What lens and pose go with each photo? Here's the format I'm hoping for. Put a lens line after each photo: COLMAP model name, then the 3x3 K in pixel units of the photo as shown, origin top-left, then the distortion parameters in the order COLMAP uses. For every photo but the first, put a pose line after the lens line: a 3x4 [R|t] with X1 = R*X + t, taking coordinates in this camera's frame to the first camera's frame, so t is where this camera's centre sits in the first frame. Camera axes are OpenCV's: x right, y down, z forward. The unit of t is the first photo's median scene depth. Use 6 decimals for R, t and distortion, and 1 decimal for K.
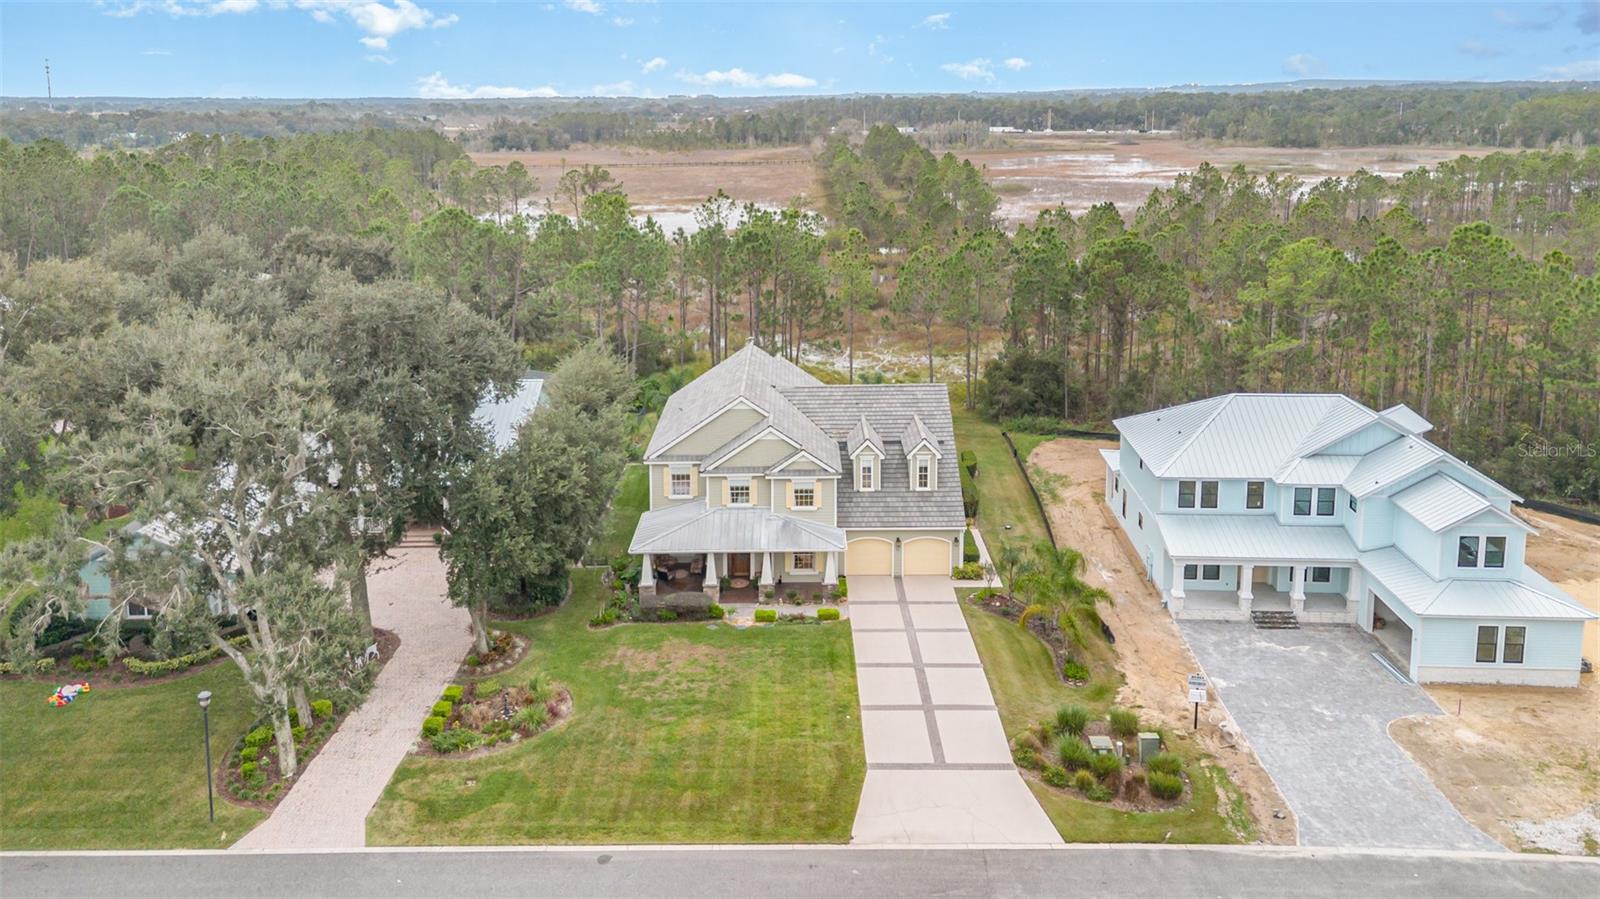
lens RADIAL K [[1114.1, 0, 800.0], [0, 1114.1, 449.5], [0, 0, 1]] dist [0.075866, -0.090128]
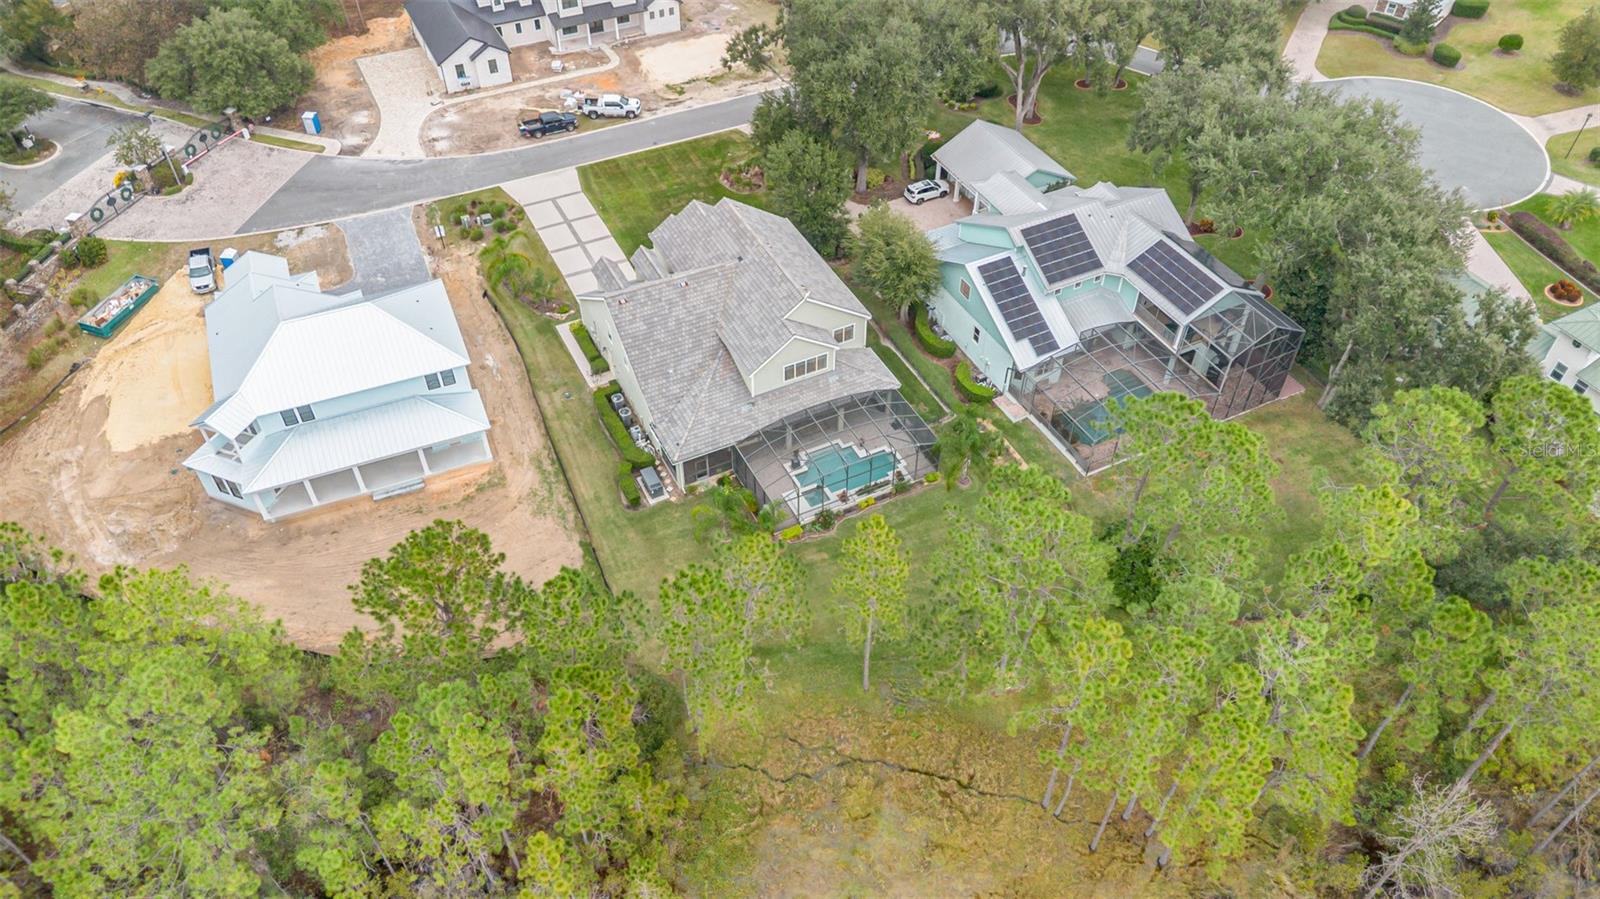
lens RADIAL K [[1114.1, 0, 800.0], [0, 1114.1, 449.5], [0, 0, 1]] dist [0.075866, -0.090128]
pose [[-0.893887, 0.320274, -0.313674, 0.358150], [-0.133462, 0.477855, 0.868241, -1.002909], [0.427966, 0.817972, -0.384404, 1.604326]]
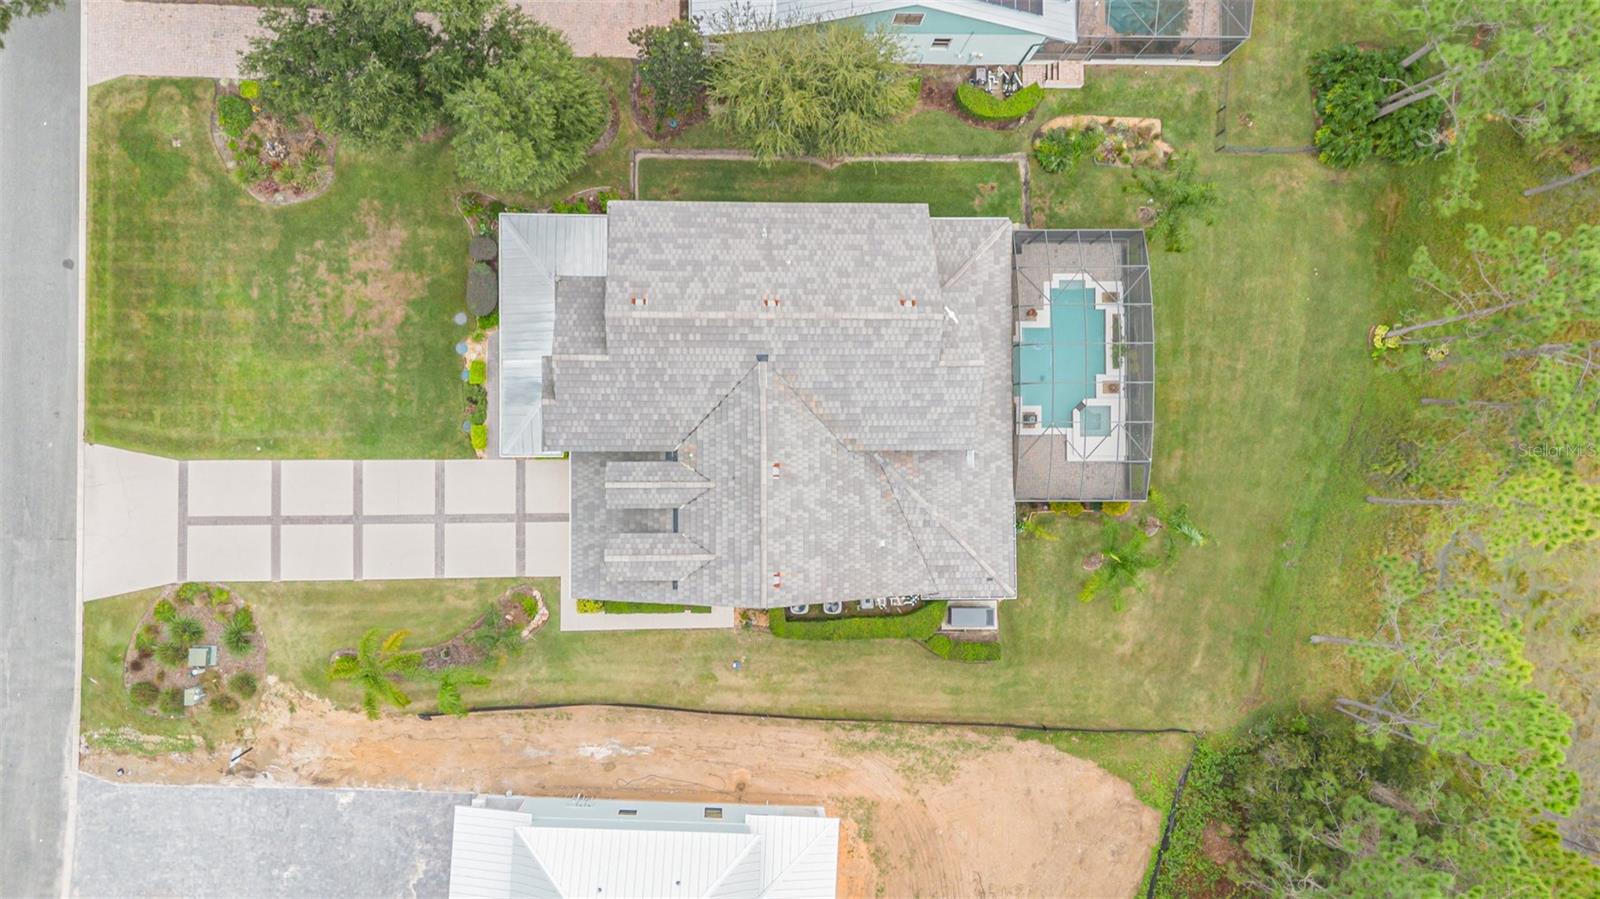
lens RADIAL K [[1114.1, 0, 800.0], [0, 1114.1, 449.5], [0, 0, 1]] dist [0.075866, -0.090128]
pose [[0.001064, 0.999936, -0.011258, 0.038635], [-0.366504, 0.010864, 0.930353, -0.688477], [0.930416, 0.003136, 0.366492, 0.727087]]
